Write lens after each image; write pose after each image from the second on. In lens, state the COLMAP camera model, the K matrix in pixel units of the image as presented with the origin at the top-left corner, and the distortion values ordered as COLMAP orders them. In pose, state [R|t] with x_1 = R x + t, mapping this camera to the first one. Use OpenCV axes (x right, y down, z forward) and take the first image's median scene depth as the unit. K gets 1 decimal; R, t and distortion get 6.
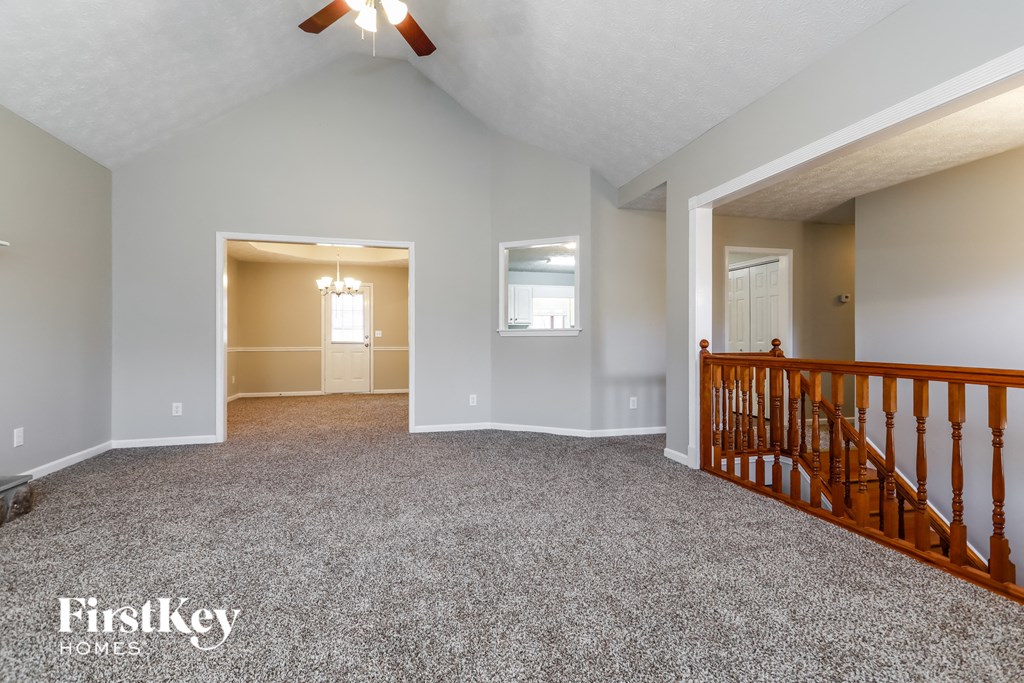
lens RADIAL K [[470.1, 0, 512.9], [0, 470.1, 341.5], [0, 0, 1]] dist [0.002613, 0.000178]
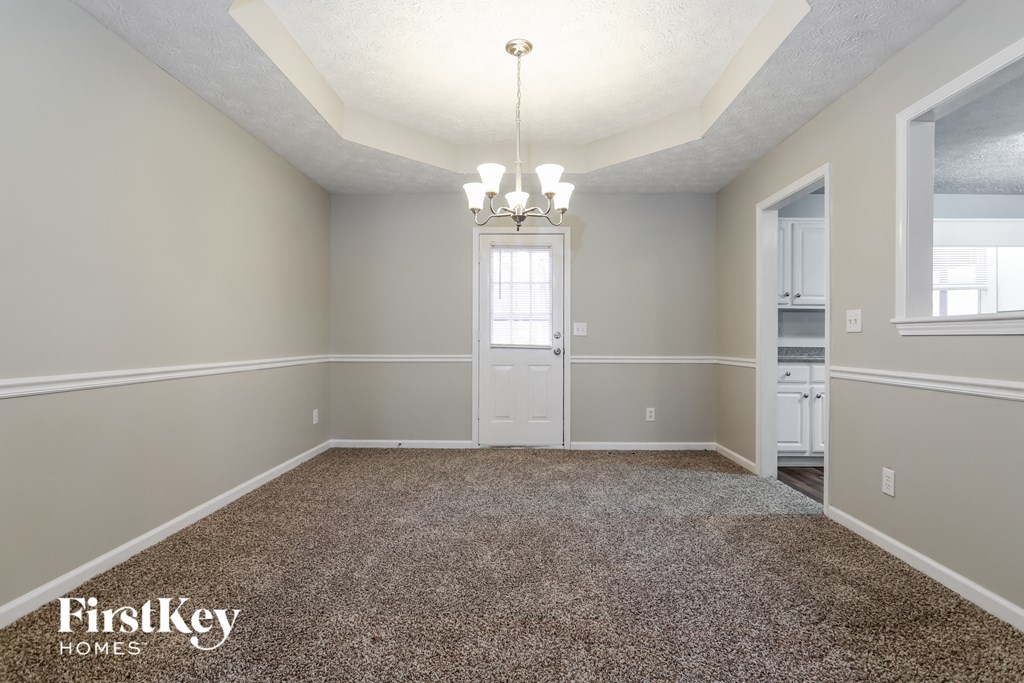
lens RADIAL K [[470.1, 0, 512.9], [0, 470.1, 339.0], [0, 0, 1]] dist [0.002613, 0.000178]
pose [[0.953932, 0.004854, -0.299984, -0.208633], [-0.004899, 0.999988, 0.000601, -0.006056], [0.299983, 0.000896, 0.953944, 0.516783]]
